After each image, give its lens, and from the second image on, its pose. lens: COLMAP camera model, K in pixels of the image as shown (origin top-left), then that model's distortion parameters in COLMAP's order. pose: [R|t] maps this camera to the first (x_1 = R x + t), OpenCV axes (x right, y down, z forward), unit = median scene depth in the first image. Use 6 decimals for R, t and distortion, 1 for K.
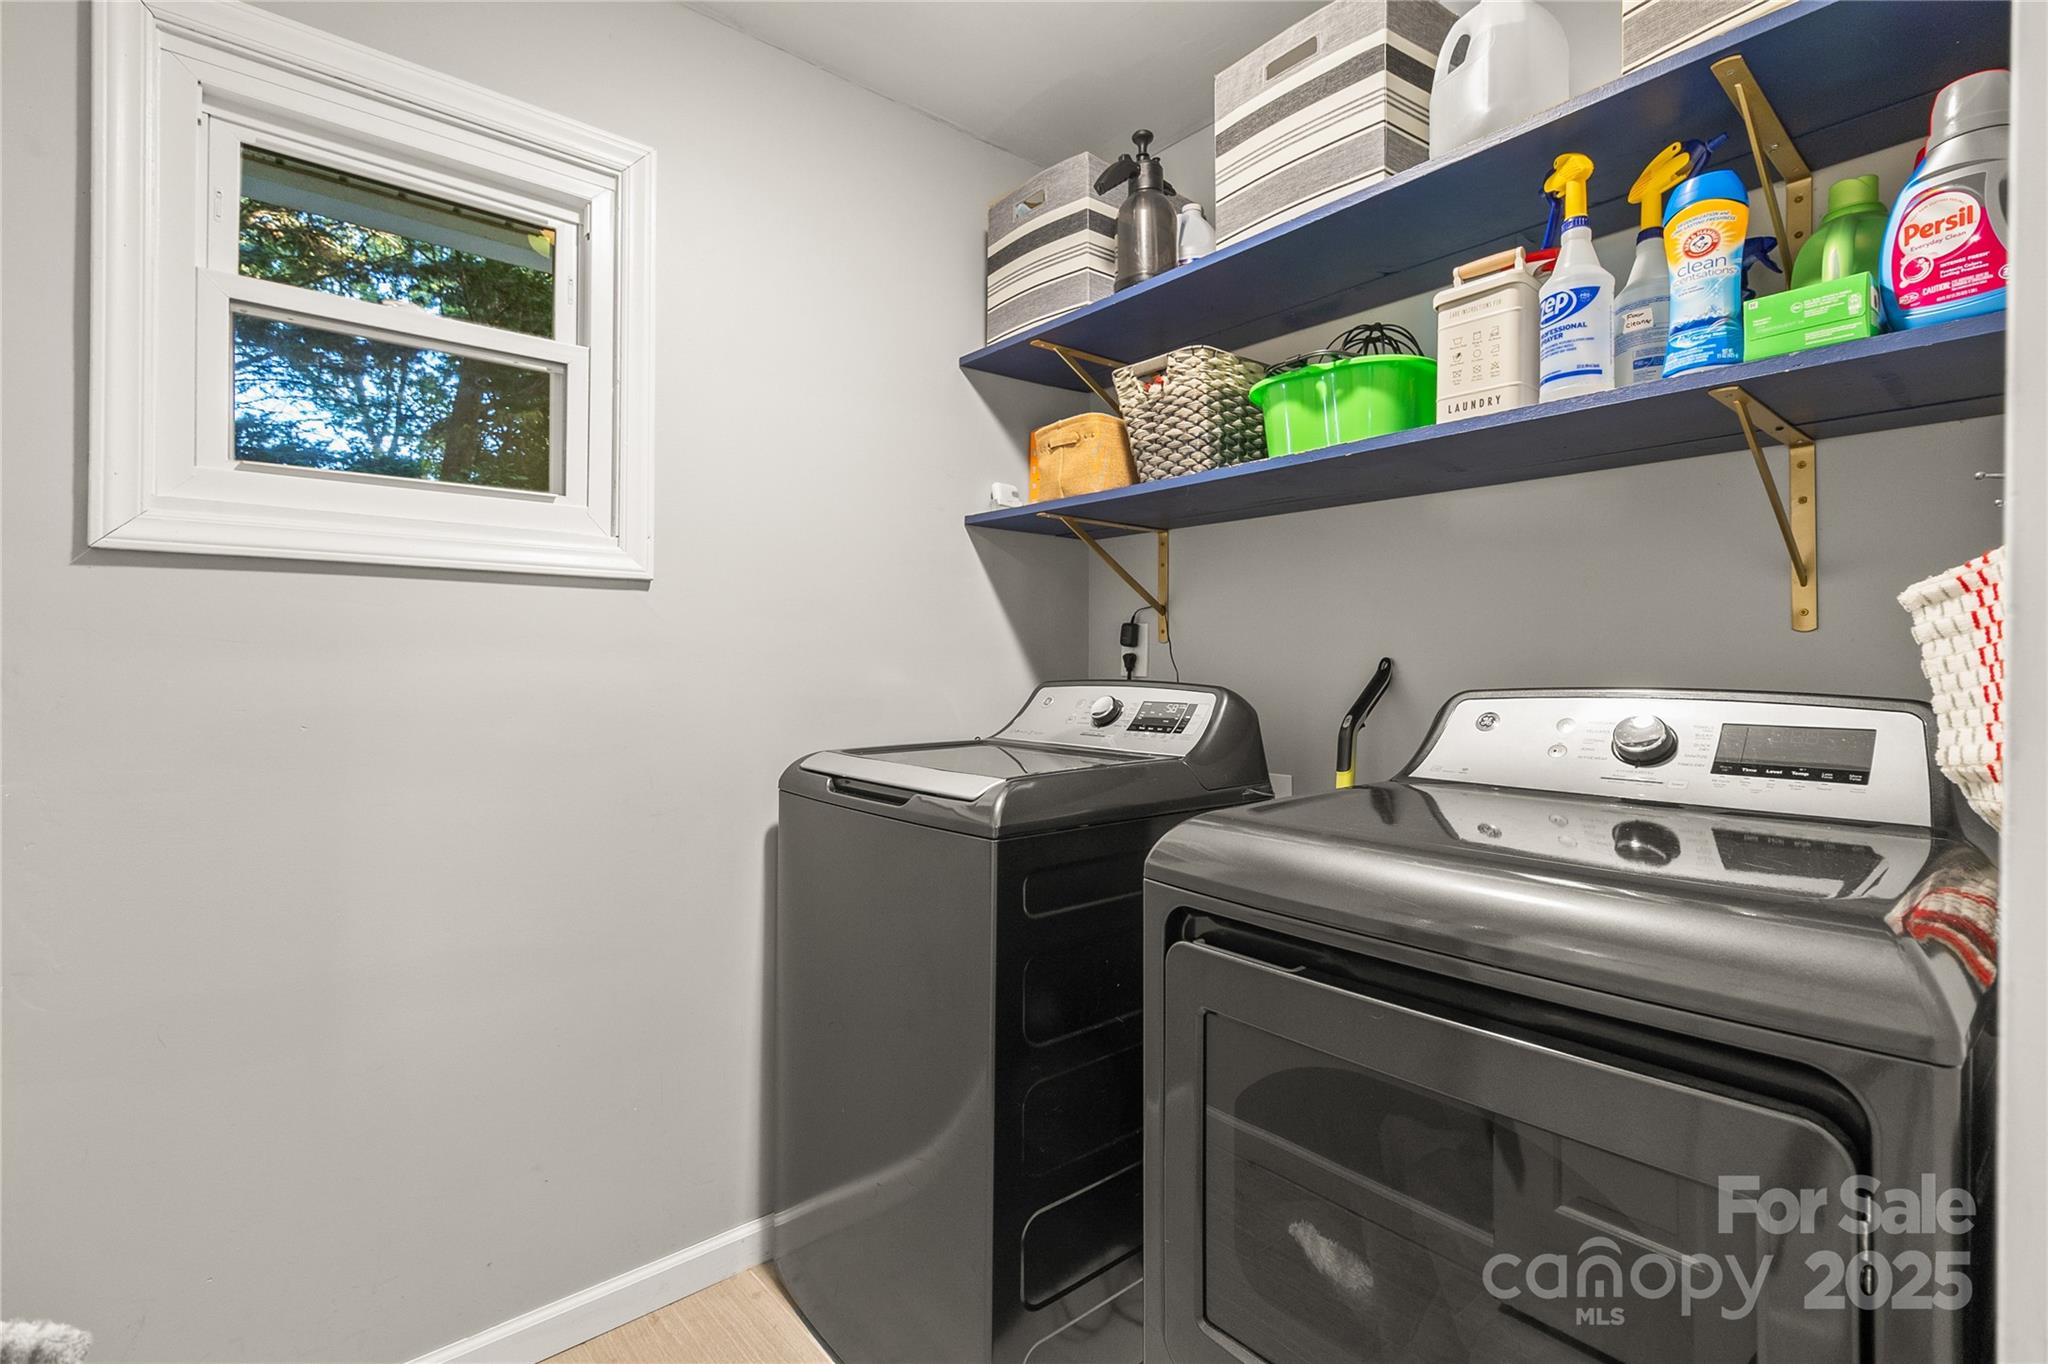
lens RADIAL K [[942.1, 0, 1031.6], [0, 942.1, 668.9], [0, 0, 1]] dist [-0.001496, 0.002007]
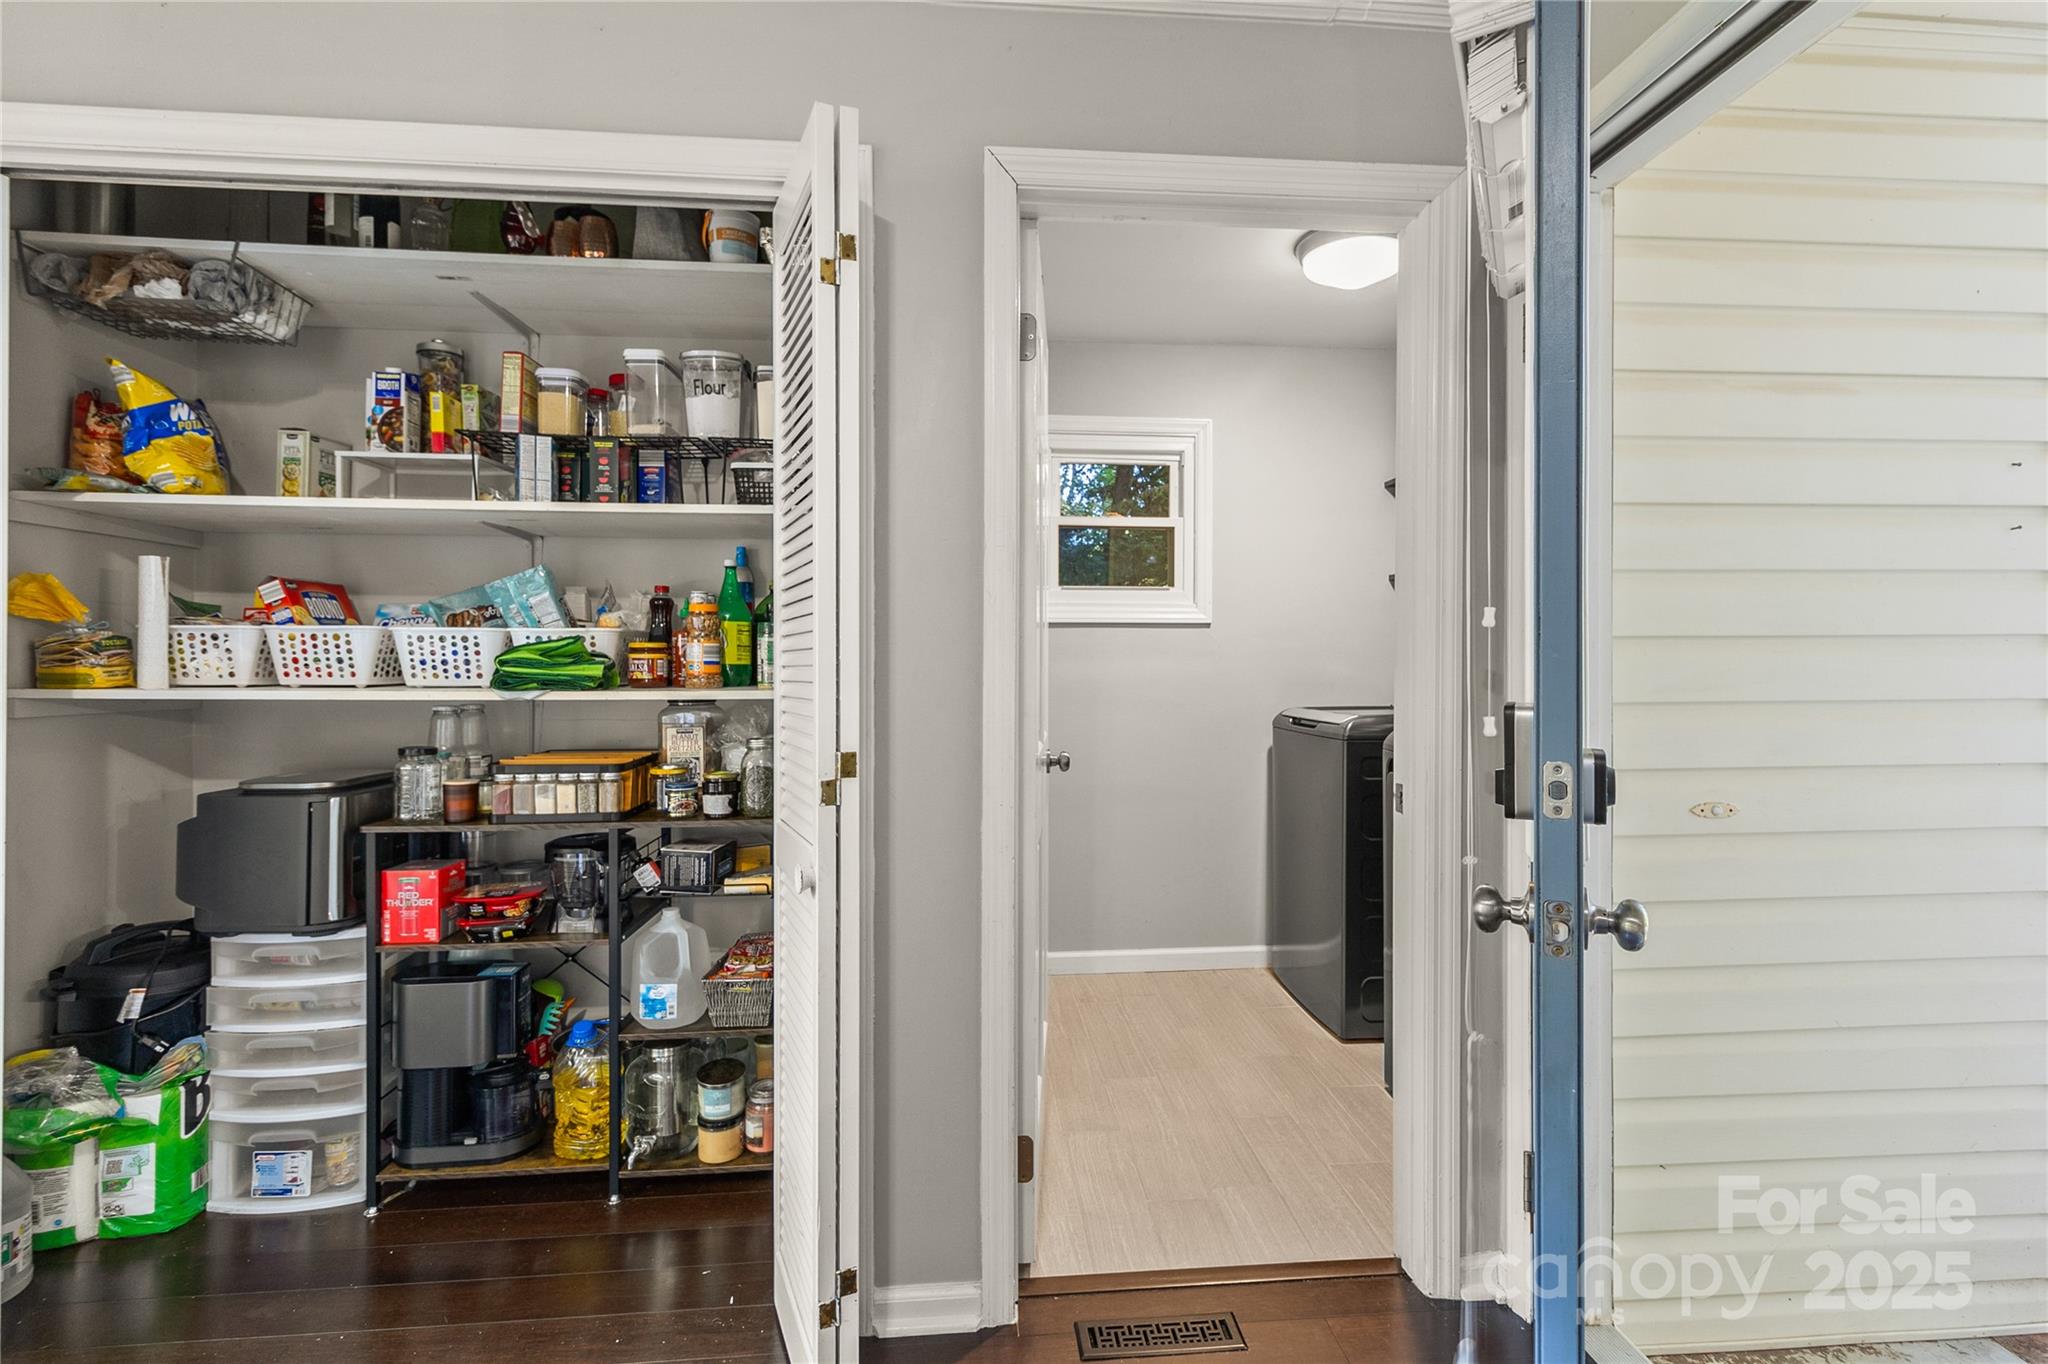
lens RADIAL K [[942.1, 0, 1031.4], [0, 942.1, 671.4], [0, 0, 1]] dist [-0.001496, 0.002007]
pose [[0.806166, -0.003321, -0.591680, 0.525811], [0.002816, 0.999994, -0.001776, 0.016263], [0.591683, -0.000234, 0.806171, -0.952391]]
